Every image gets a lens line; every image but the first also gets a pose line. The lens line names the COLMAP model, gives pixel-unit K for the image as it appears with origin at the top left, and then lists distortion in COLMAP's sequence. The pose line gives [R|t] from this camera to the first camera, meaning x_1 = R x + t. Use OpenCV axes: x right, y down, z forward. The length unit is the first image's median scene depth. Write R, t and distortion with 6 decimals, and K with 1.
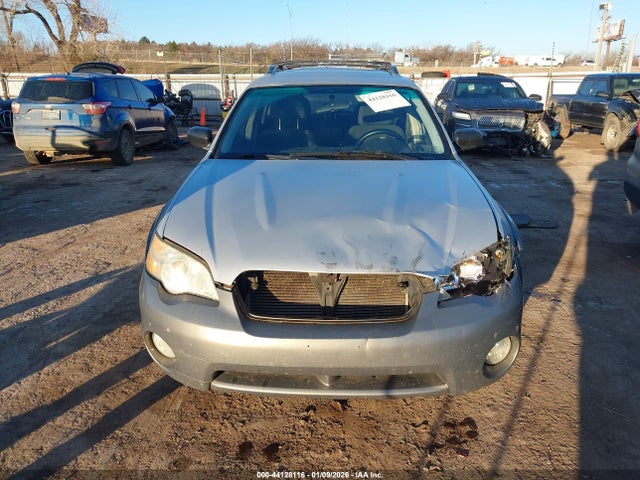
lens RADIAL K [[506.2, 0, 320.0], [0, 506.2, 240.0], [0, 0, 1]] dist [0.008536, 0.005082]
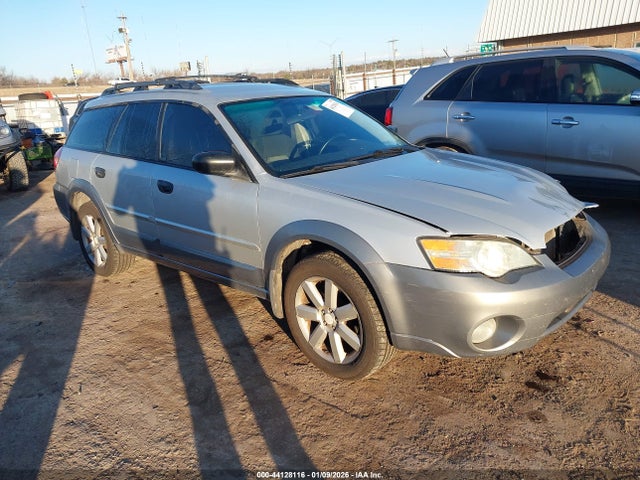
lens RADIAL K [[500.9, 0, 320.0], [0, 500.9, 240.0], [0, 0, 1]] dist [0.068182, -0.096882]
pose [[0.645183, -0.252213, 0.721198, -1.099247], [0.277322, 0.956872, 0.086540, -0.145258], [-0.711921, 0.144170, 0.687302, 0.424033]]
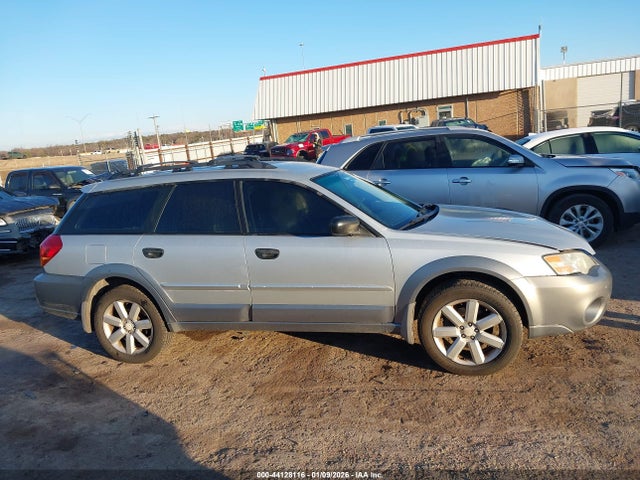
lens RADIAL K [[506.2, 0, 320.0], [0, 506.2, 240.0], [0, 0, 1]] dist [0.008536, 0.005082]
pose [[0.226411, -0.199421, 0.953399, -1.767915], [0.368124, 0.923738, 0.105795, -0.431775], [-0.901789, 0.327016, 0.282556, 1.078633]]
